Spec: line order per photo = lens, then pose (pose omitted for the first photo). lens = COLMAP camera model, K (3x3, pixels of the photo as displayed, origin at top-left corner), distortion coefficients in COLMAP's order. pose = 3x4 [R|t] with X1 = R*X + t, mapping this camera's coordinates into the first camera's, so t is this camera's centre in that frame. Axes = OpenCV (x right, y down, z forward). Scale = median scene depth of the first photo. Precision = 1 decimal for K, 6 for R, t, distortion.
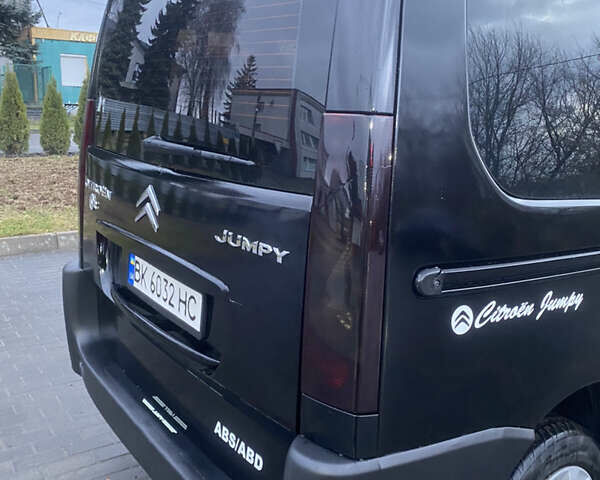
lens RADIAL K [[606.1, 0, 299.8], [0, 606.1, 238.2], [0, 0, 1]] dist [0.022891, 0.000000]
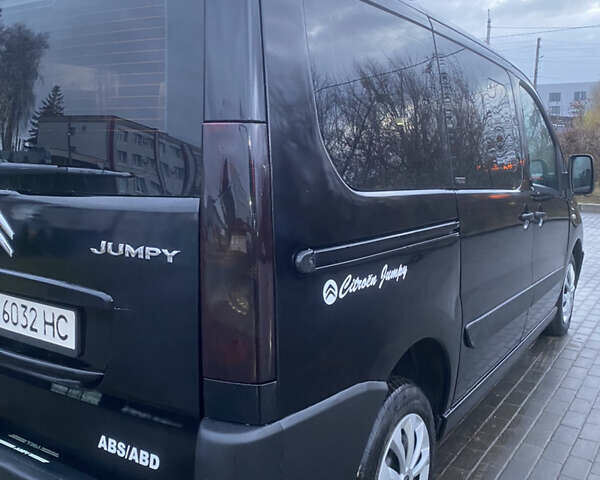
lens RADIAL K [[606.1, 0, 295.9], [0, 606.1, 234.4], [0, 0, 1]] dist [0.022891, 0.000000]
pose [[0.935769, -0.094652, 0.339672, -0.161205], [0.113430, 0.992900, -0.035812, 0.047899], [-0.333871, 0.072040, 0.939862, -0.089469]]
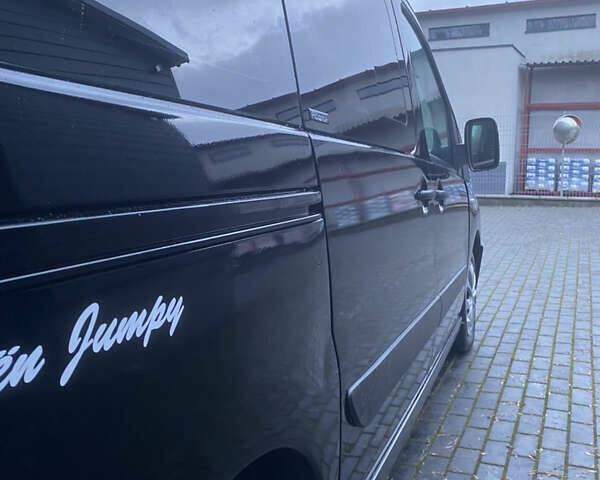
lens RADIAL K [[606.1, 0, 301.2], [0, 606.1, 241.2], [0, 0, 1]] dist [0.022891, 0.000000]
pose [[0.842845, -0.149478, 0.516980, 0.314241], [0.185871, 0.982391, -0.018983, 0.076492], [-0.505039, 0.112091, 0.855787, 0.562957]]
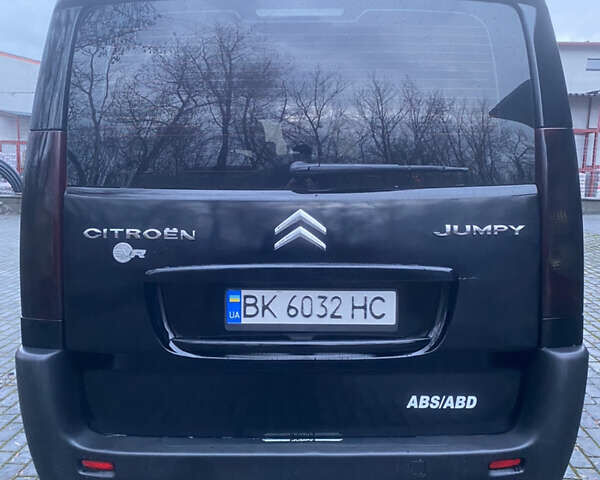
lens RADIAL K [[606.1, 0, 300.5], [0, 606.1, 234.6], [0, 0, 1]] dist [0.022891, 0.000000]
pose [[0.589417, -0.133652, 0.796696, -1.282631], [0.196471, 0.980323, 0.019102, -0.076482], [-0.783573, 0.145269, 0.604078, 0.460817]]
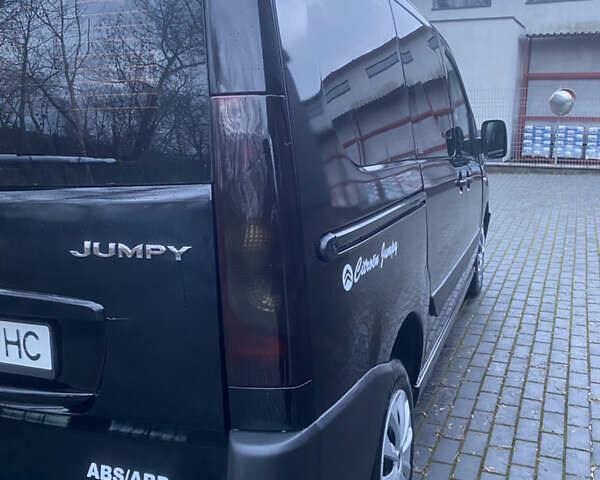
lens RADIAL K [[606.1, 0, 297.9], [0, 606.1, 242.0], [0, 0, 1]] dist [0.022891, 0.000000]
pose [[0.840876, -0.181368, 0.509935, -0.305860], [0.184809, 0.981769, 0.044438, 0.004132], [-0.508698, 0.056873, 0.859064, 0.080582]]
